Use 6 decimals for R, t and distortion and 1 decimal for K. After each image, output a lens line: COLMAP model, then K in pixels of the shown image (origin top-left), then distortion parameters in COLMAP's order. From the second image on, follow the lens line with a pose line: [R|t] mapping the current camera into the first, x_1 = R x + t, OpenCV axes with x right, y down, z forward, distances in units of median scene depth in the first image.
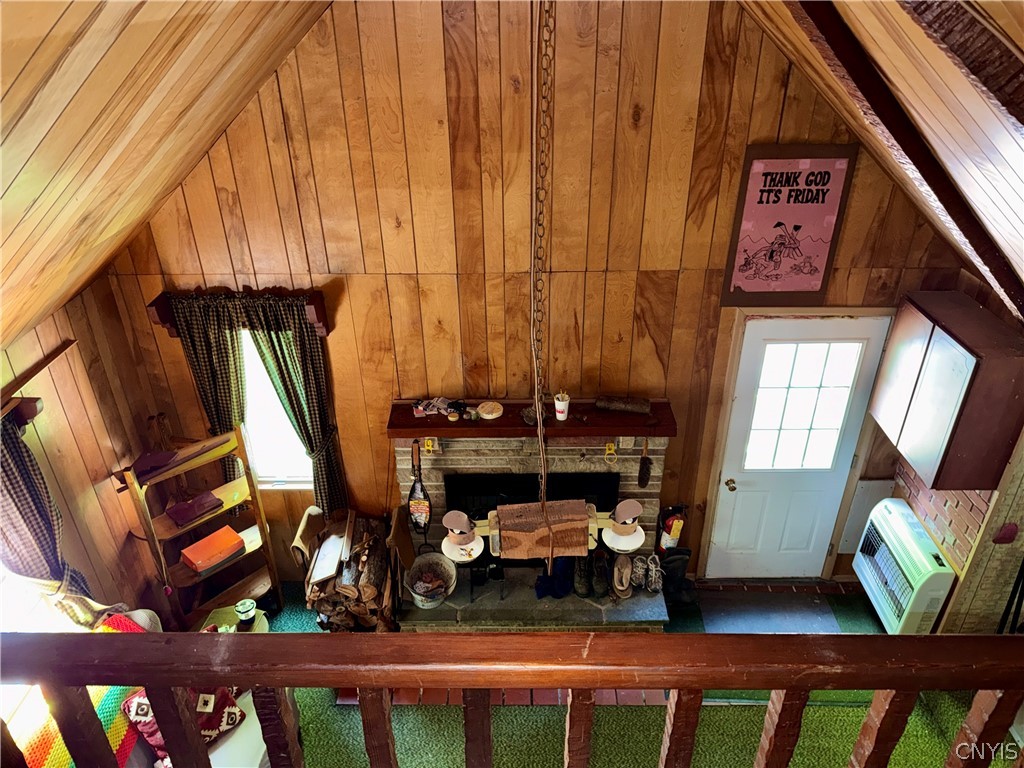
lens RADIAL K [[710.1, 0, 510.4], [0, 710.1, 386.6], [0, 0, 1]] dist [0.032627, -0.015832]
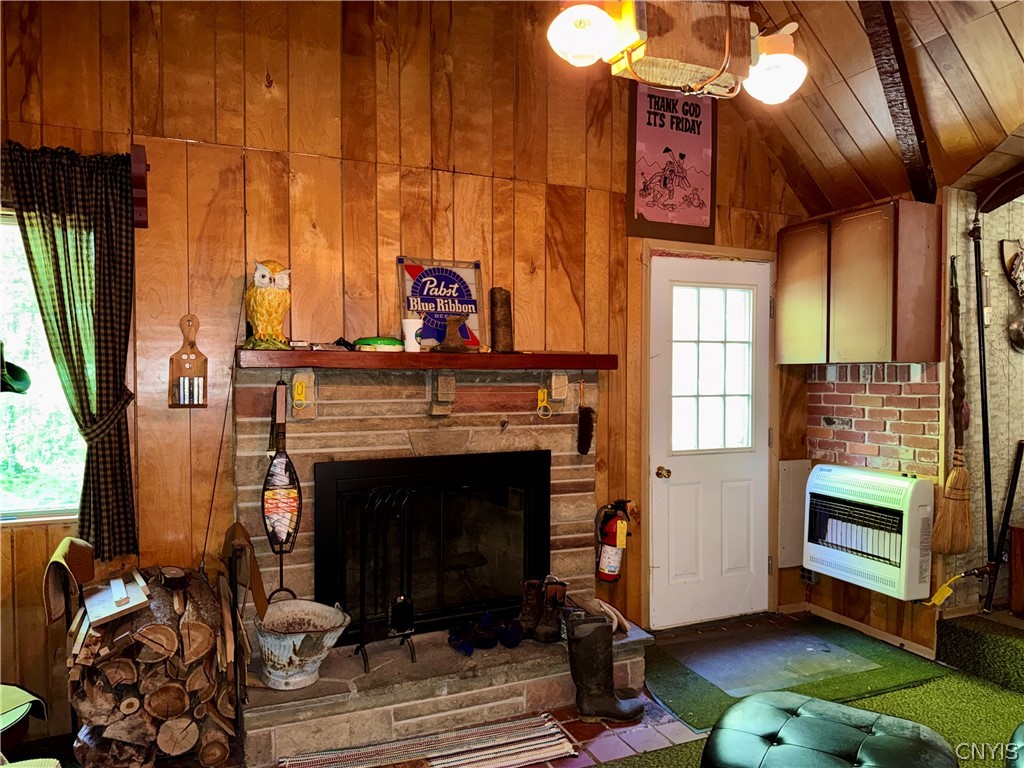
lens RADIAL K [[710.1, 0, 510.3], [0, 710.1, 382.9], [0, 0, 1]] dist [0.032627, -0.015832]
pose [[0.909558, 0.007597, 0.415508, -0.231082], [0.196170, 0.873580, -0.445393, 0.445066], [-0.366363, 0.486621, 0.793082, 0.422875]]
